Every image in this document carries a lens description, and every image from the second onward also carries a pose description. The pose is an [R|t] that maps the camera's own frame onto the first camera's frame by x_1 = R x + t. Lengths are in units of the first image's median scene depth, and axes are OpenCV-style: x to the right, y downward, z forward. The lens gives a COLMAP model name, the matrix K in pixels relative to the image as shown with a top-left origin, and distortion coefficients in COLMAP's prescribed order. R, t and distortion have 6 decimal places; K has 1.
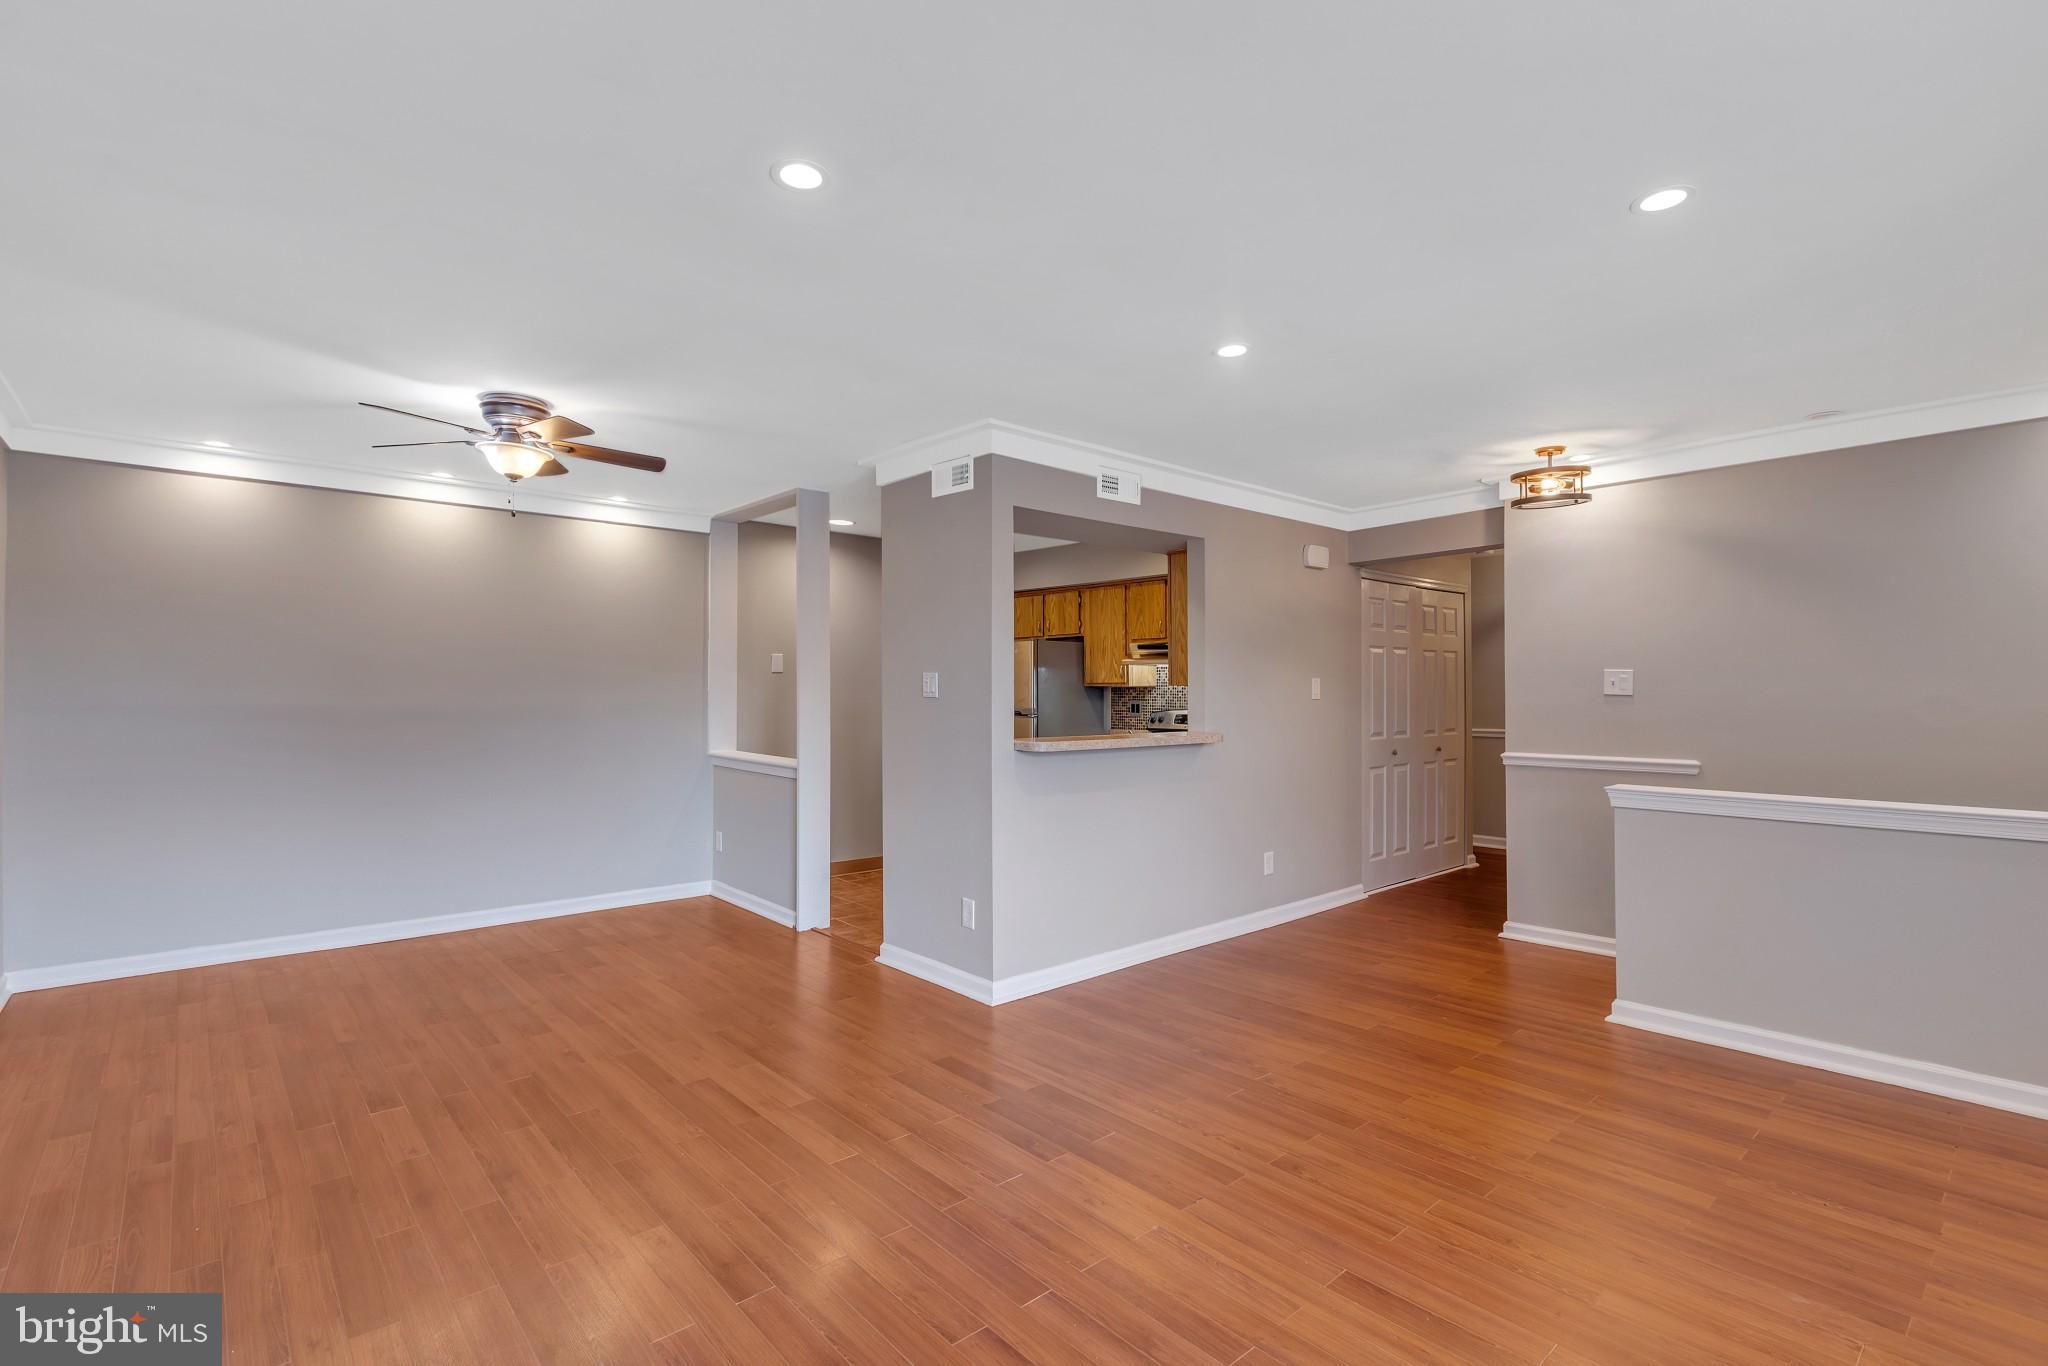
lens RADIAL K [[948.4, 0, 1029.1], [0, 948.4, 689.9], [0, 0, 1]] dist [-0.003386, 0.000148]
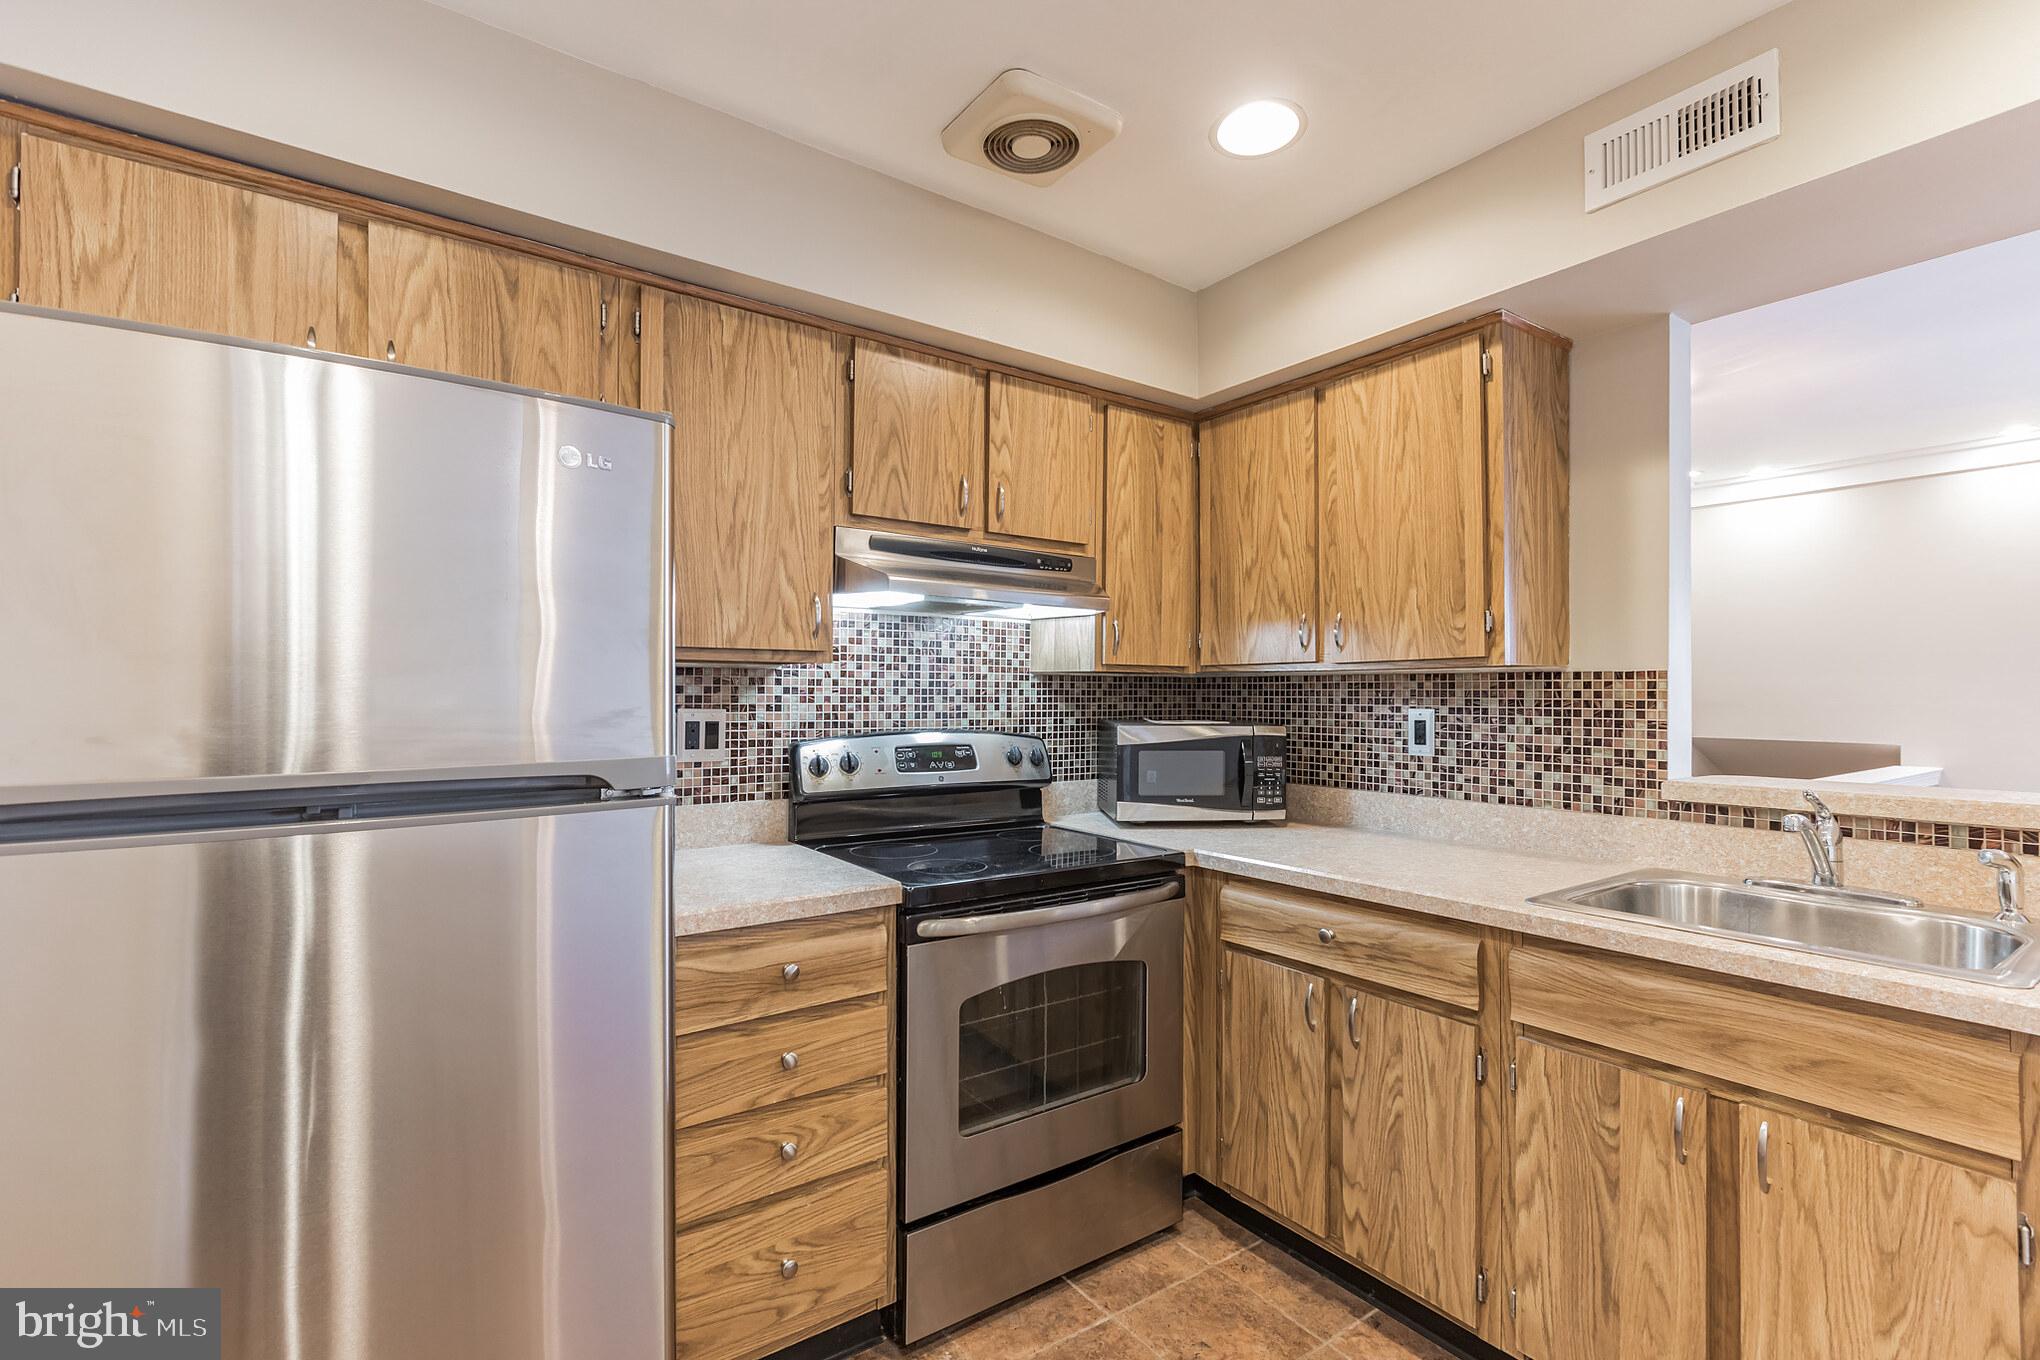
lens RADIAL K [[937.9, 0, 1045.4], [0, 937.9, 683.1], [0, 0, 1]] dist [0.001178, -0.001217]
pose [[0.098193, 0.012399, 0.995090, -0.305526], [-0.002056, 0.999923, -0.012256, 0.009680], [-0.995165, -0.000843, 0.098211, 1.429493]]
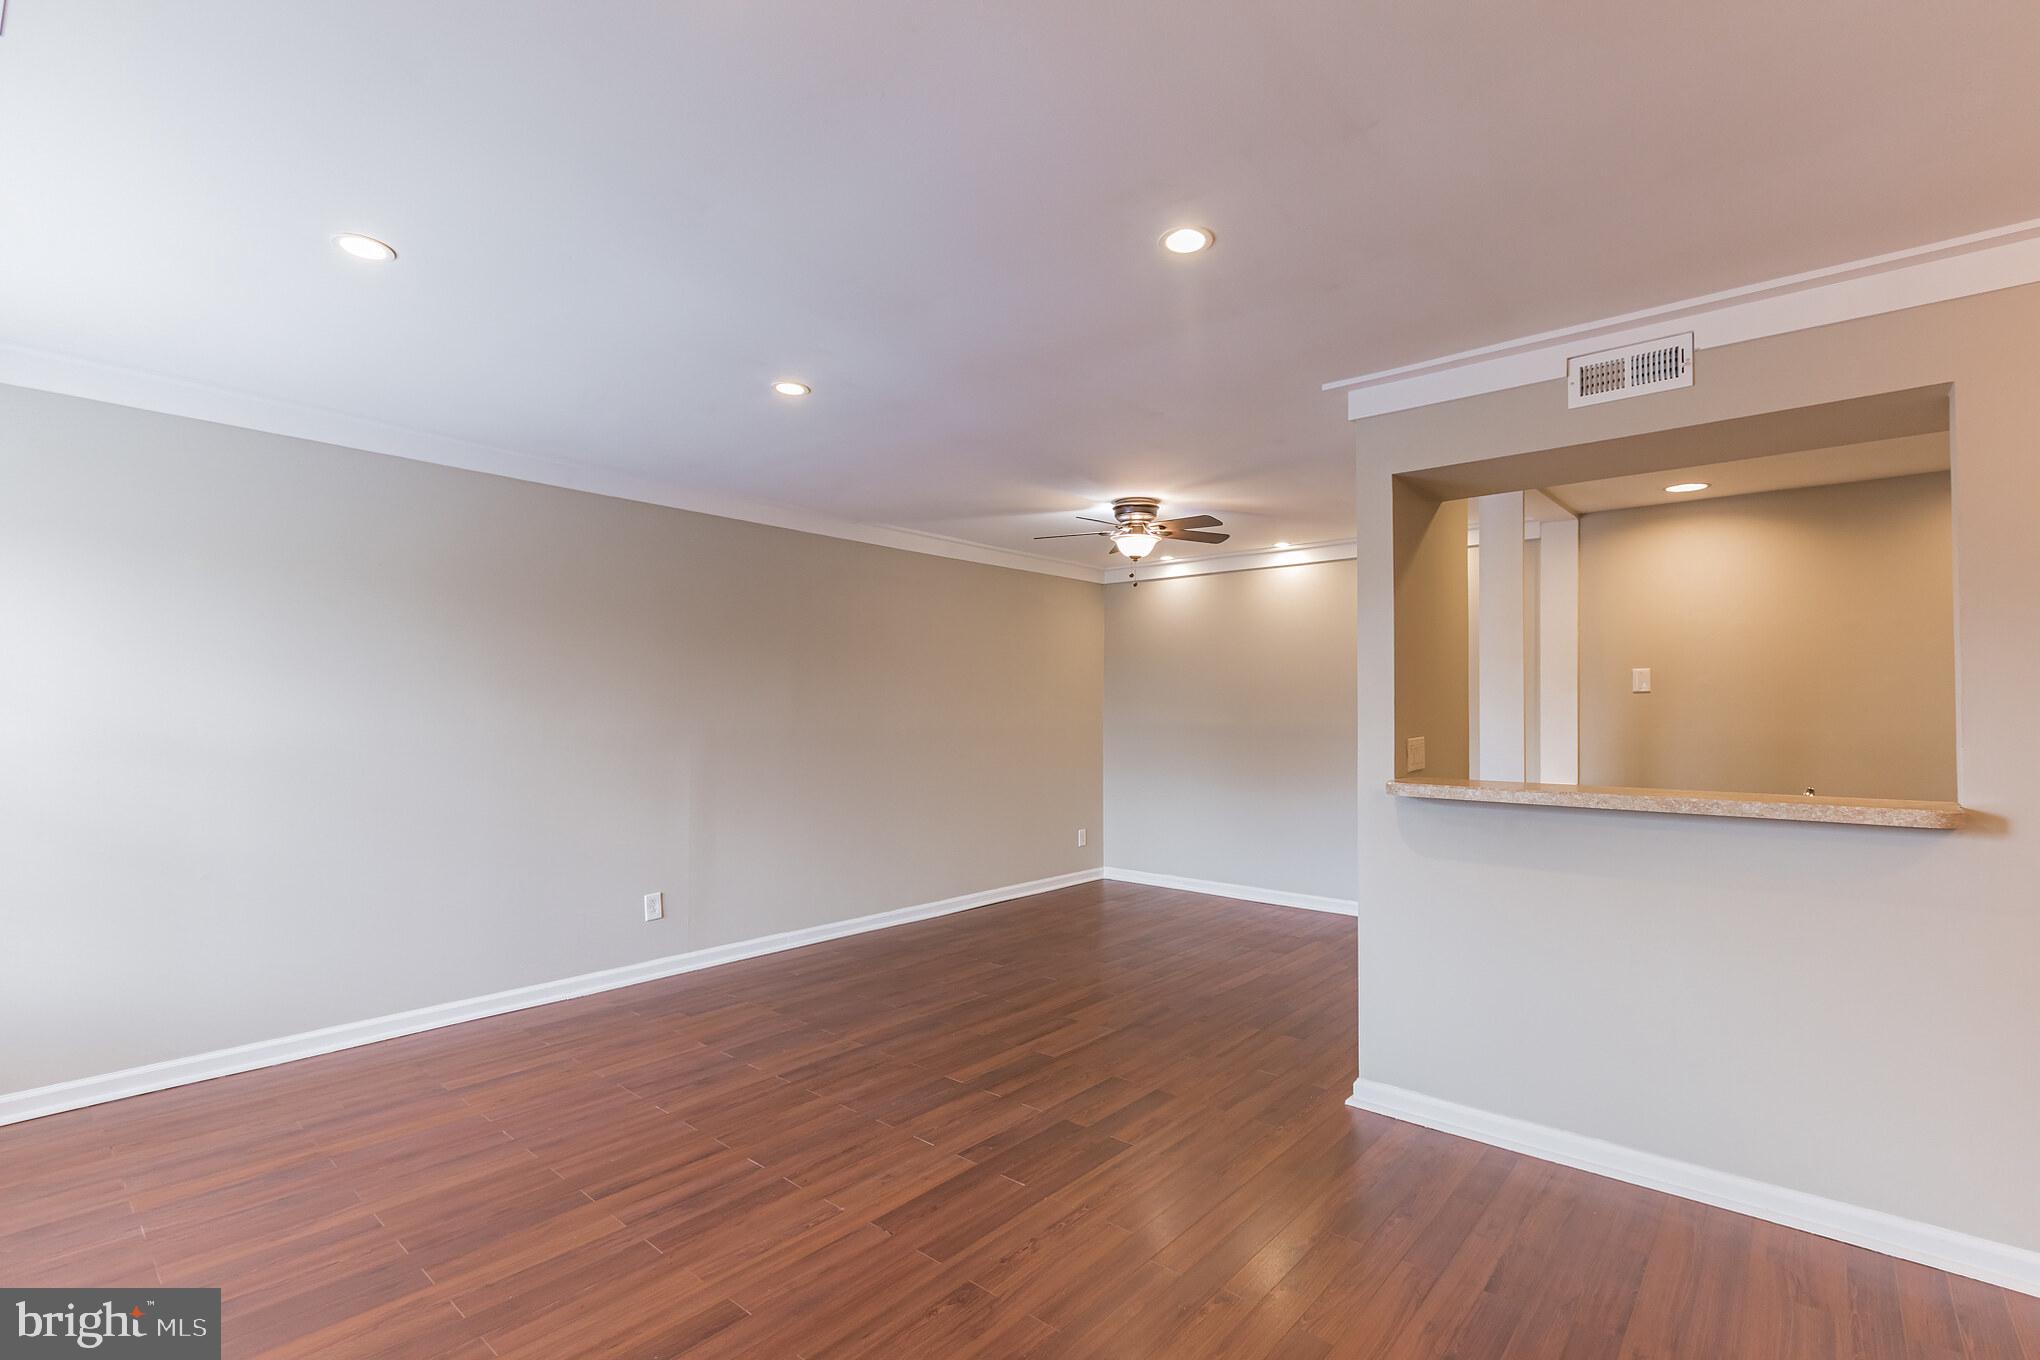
lens RADIAL K [[916.0, 0, 1013.2], [0, 916.0, 702.7], [0, 0, 1]] dist [0.002376, -0.000545]
pose [[0.136261, -0.012072, -0.990599, 0.642639], [-0.001595, 0.999922, -0.012405, 0.001980], [0.990672, 0.003270, 0.136231, 0.561454]]
